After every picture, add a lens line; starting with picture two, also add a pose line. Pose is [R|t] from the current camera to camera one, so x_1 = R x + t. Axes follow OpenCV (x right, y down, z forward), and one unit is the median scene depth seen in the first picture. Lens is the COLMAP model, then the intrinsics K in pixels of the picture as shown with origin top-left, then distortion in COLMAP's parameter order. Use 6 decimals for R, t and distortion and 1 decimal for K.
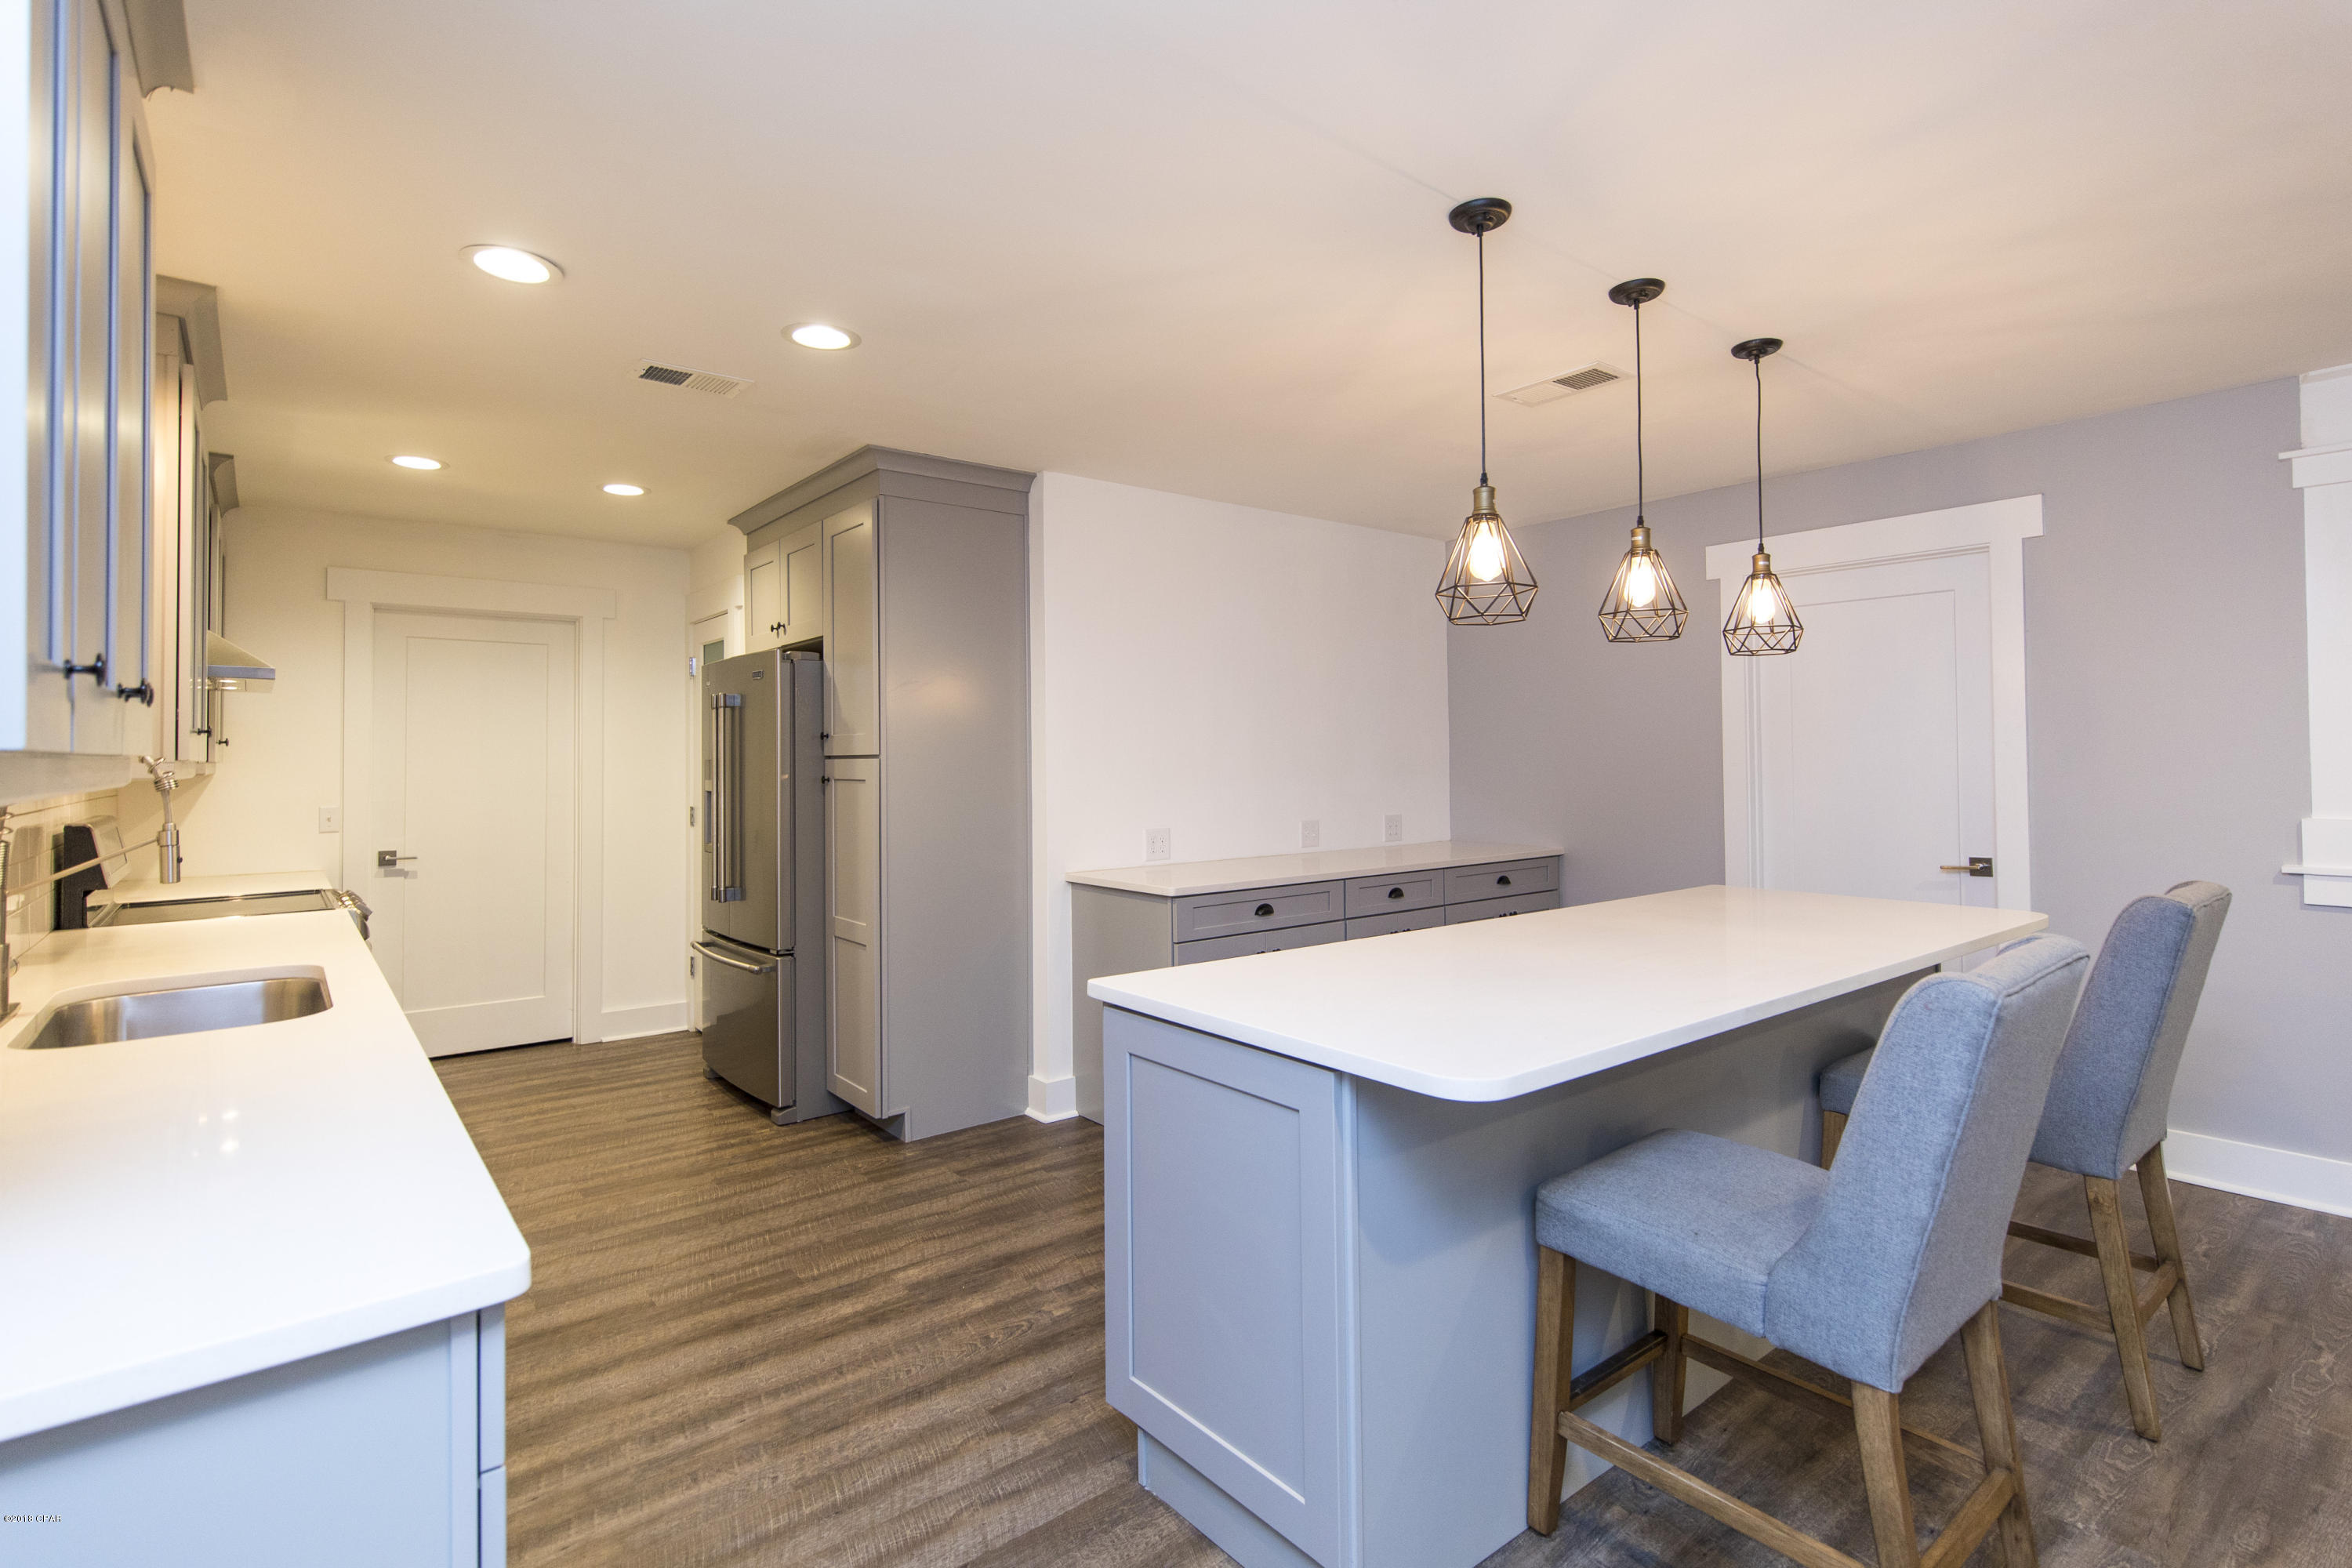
lens RADIAL K [[1114.3, 0, 1168.2], [0, 1114.3, 740.6], [0, 0, 1]] dist [0.006988, 0.000242]
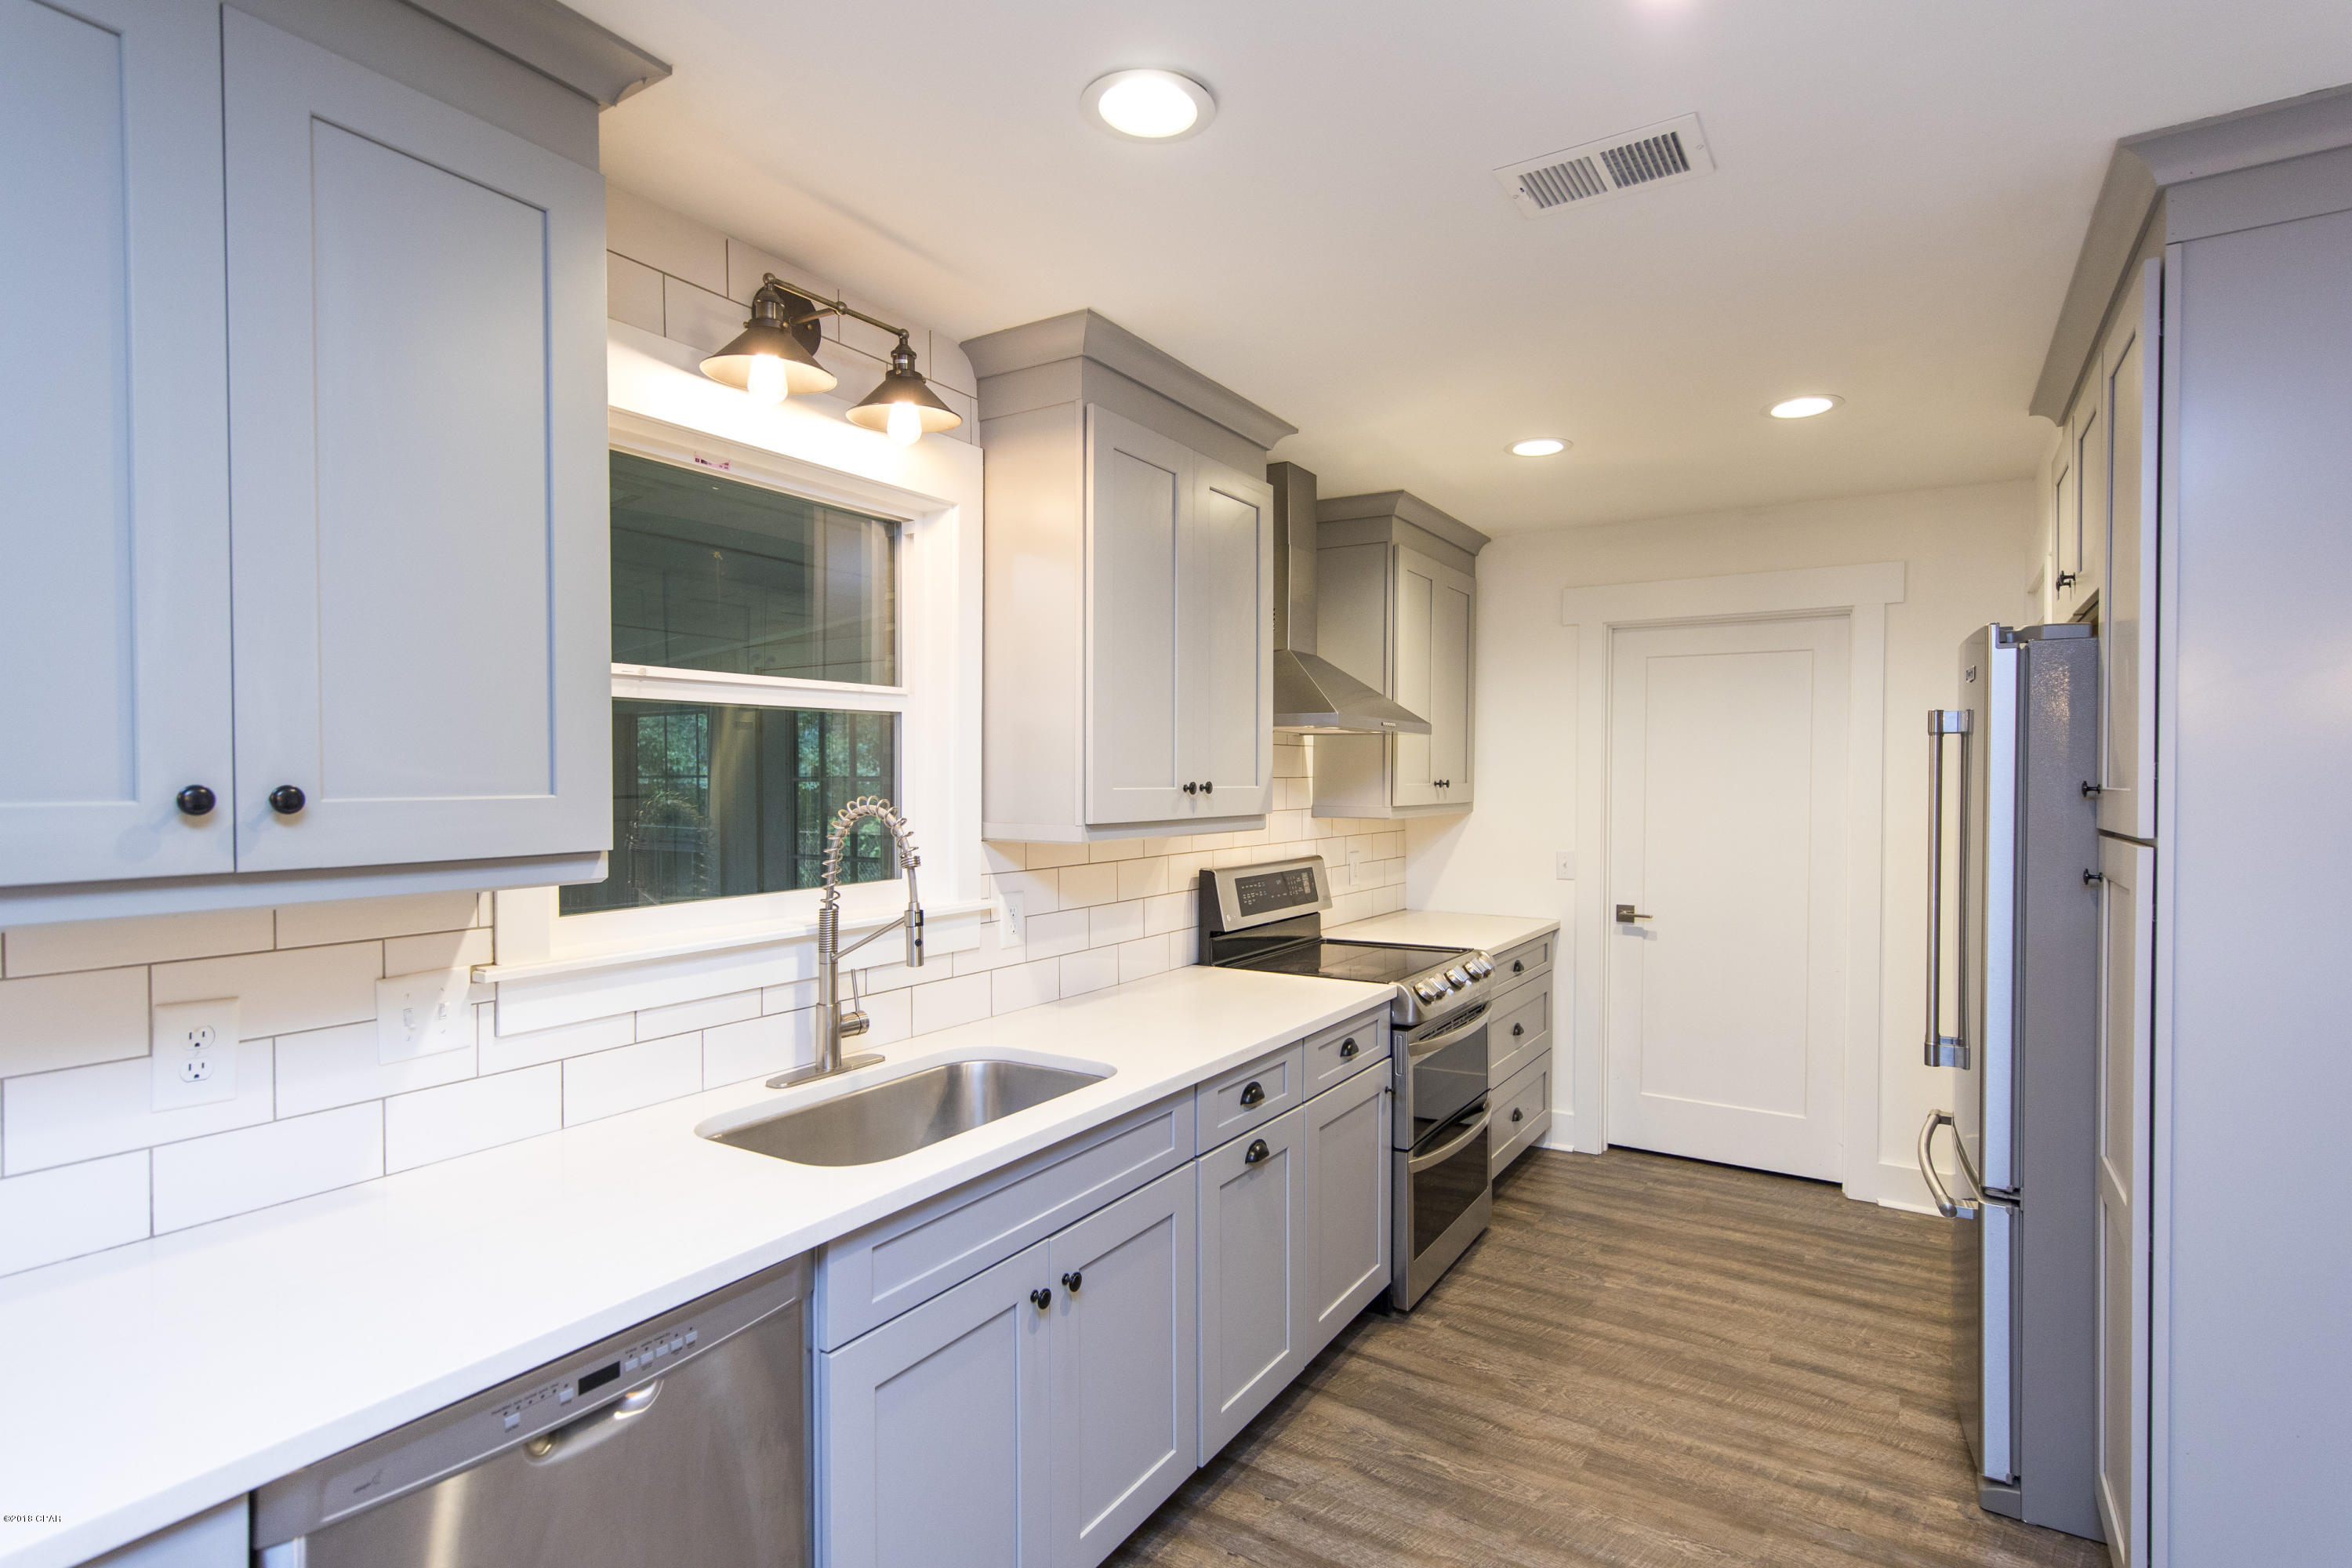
lens RADIAL K [[1157.9, 0, 1178.8], [0, 1157.9, 795.6], [0, 0, 1]] dist [0.006796, -0.000366]
pose [[0.328021, 0.025668, -0.944322, 0.047375], [0.011212, 0.999455, 0.031061, -0.022441], [0.944604, -0.020777, 0.327554, 0.448976]]
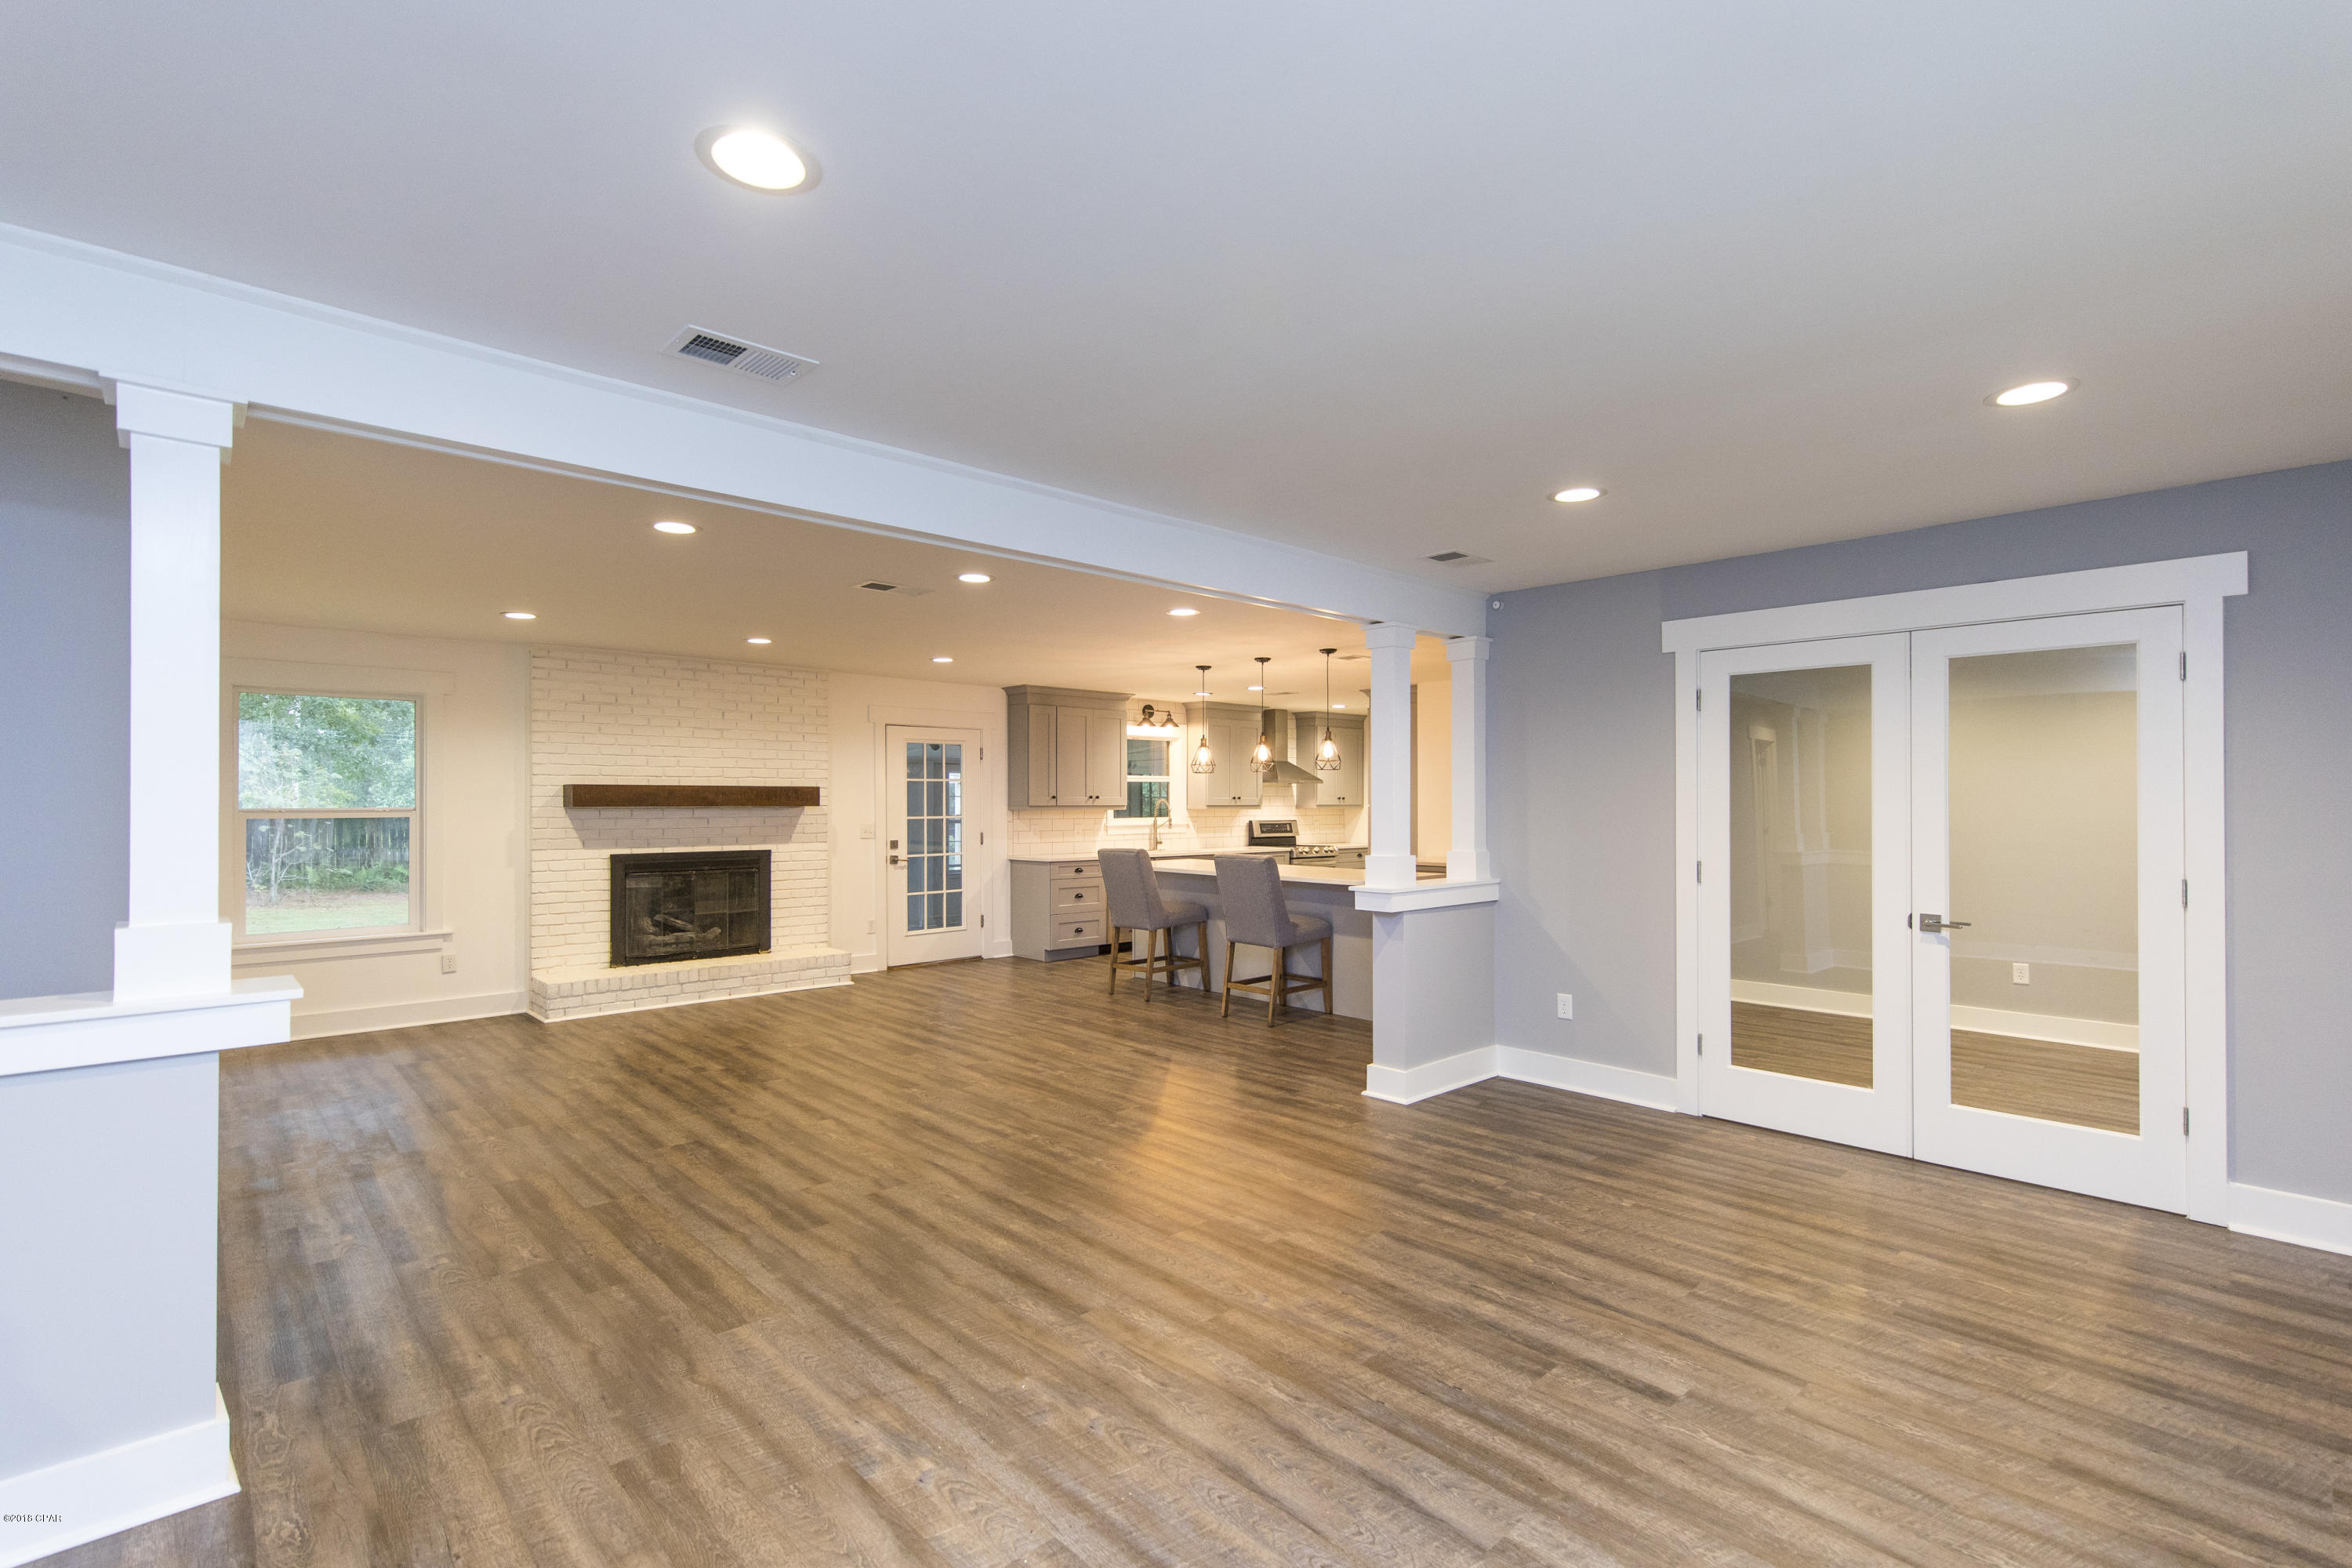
lens RADIAL K [[1074.4, 0, 1187.9], [0, 1074.4, 793.5], [0, 0, 1]] dist [0.006442, 0.000597]
pose [[0.082047, 0.001029, -0.996628, 2.111635], [0.016060, 0.999868, 0.002354, -0.025616], [0.996499, -0.016199, 0.082020, 0.336165]]
